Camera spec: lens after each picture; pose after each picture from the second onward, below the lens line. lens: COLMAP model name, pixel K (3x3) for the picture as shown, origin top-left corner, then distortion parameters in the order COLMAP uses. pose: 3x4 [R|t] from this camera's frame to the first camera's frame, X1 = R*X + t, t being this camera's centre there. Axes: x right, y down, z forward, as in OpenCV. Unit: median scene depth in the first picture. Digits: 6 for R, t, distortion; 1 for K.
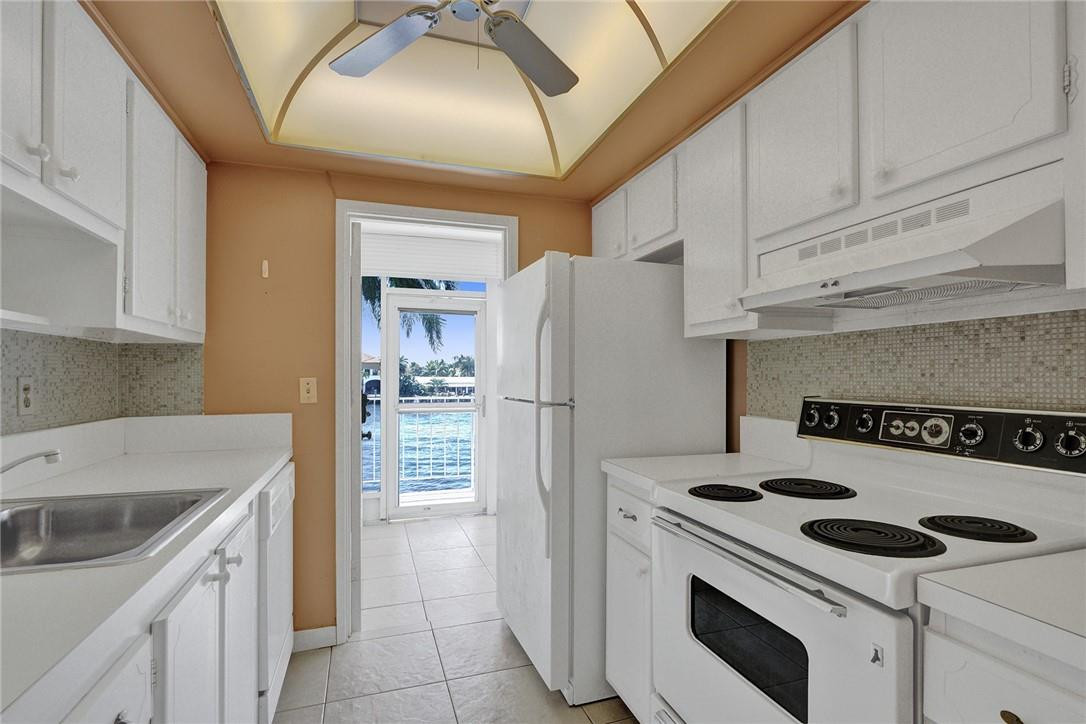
lens RADIAL K [[533.4, 0, 544.0], [0, 533.4, 374.6], [0, 0, 1]] dist [0.001001, 0.000159]
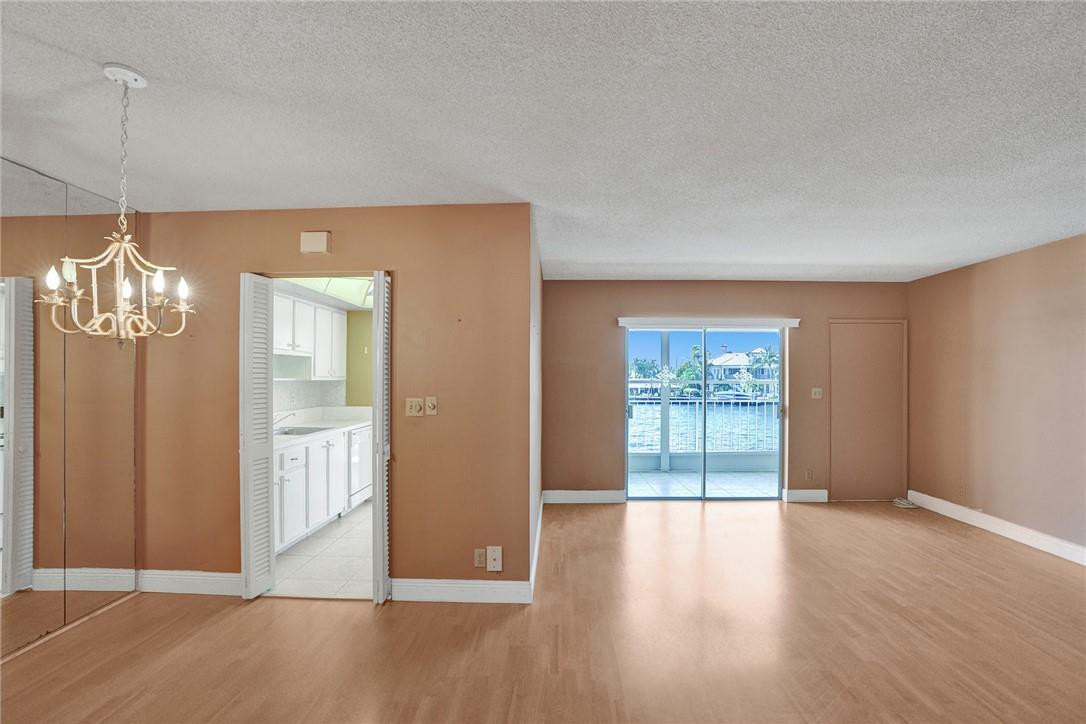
lens RADIAL K [[509.0, 0, 539.5], [0, 509.0, 362.6], [0, 0, 1]] dist [-0.062958, 0.028532]
pose [[0.936260, -0.014109, -0.351025, 1.599174], [0.005299, 0.999647, -0.026046, -0.099640], [0.351269, 0.022525, 0.936004, -1.421543]]
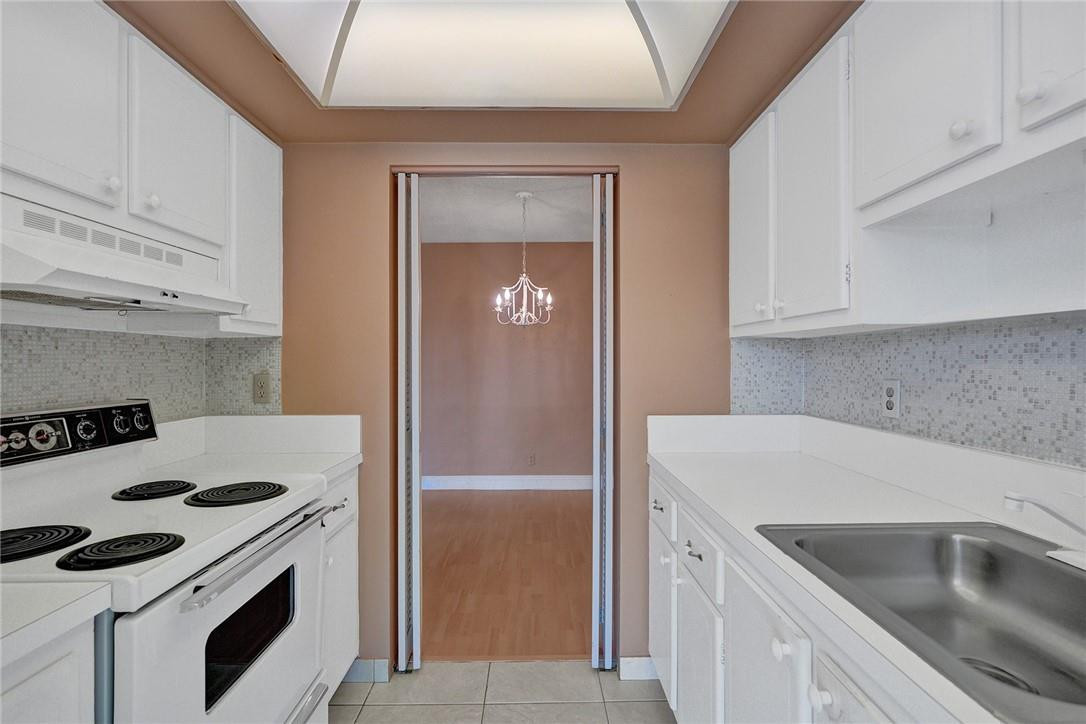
lens RADIAL K [[509.0, 0, 539.5], [0, 509.0, 362.6], [0, 0, 1]] dist [-0.062958, 0.028532]
pose [[-0.951285, -0.003270, 0.308296, -0.331479], [-0.003597, 0.999993, -0.000492, -0.027441], [-0.308293, -0.001577, -0.951290, 1.228052]]
